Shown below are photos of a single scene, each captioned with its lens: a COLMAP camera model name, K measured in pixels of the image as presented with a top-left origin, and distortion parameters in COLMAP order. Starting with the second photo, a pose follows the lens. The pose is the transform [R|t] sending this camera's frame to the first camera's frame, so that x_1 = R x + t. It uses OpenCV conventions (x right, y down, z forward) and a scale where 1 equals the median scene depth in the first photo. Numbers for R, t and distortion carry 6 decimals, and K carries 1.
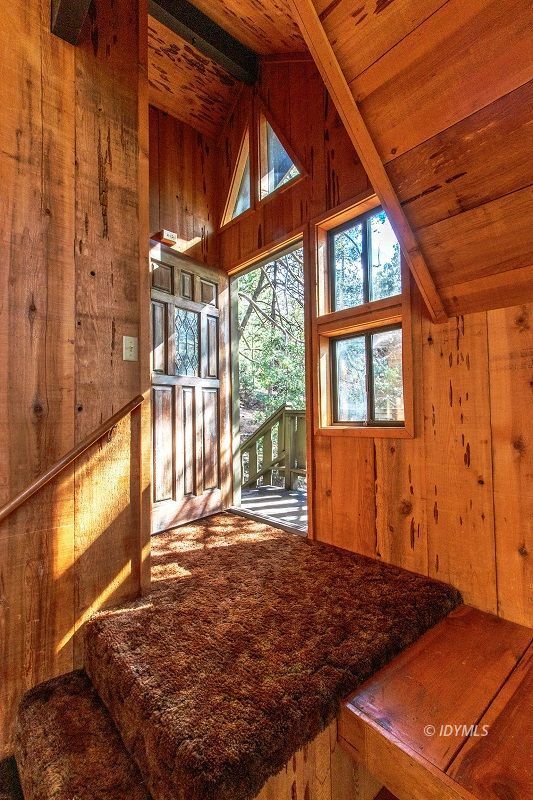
lens RADIAL K [[364.1, 0, 266.5], [0, 364.1, 400.0], [0, 0, 1]] dist [0.006327, -0.000655]
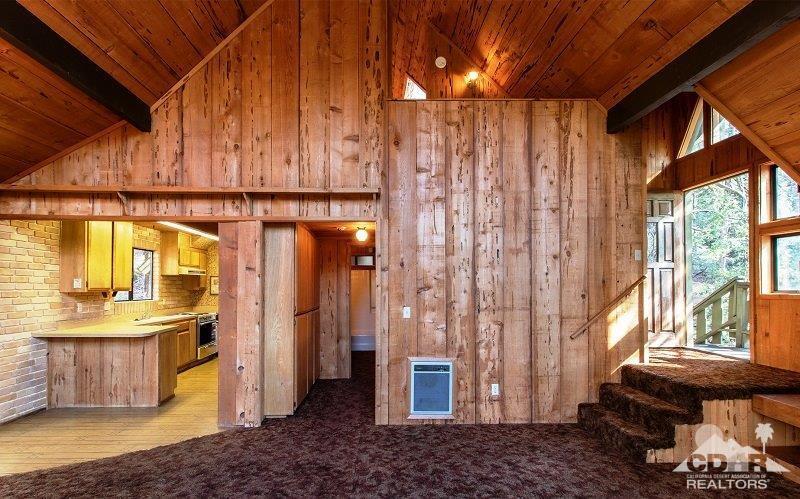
lens RADIAL K [[395.3, 0, 379.8], [0, 395.3, 280.5], [0, 0, 1]] dist [-0.001197, -0.000214]
pose [[0.762015, 0.004554, -0.647543, -0.005282], [0.013325, 0.999653, 0.022710, -0.042908], [0.647422, -0.025934, 0.761690, -1.321093]]
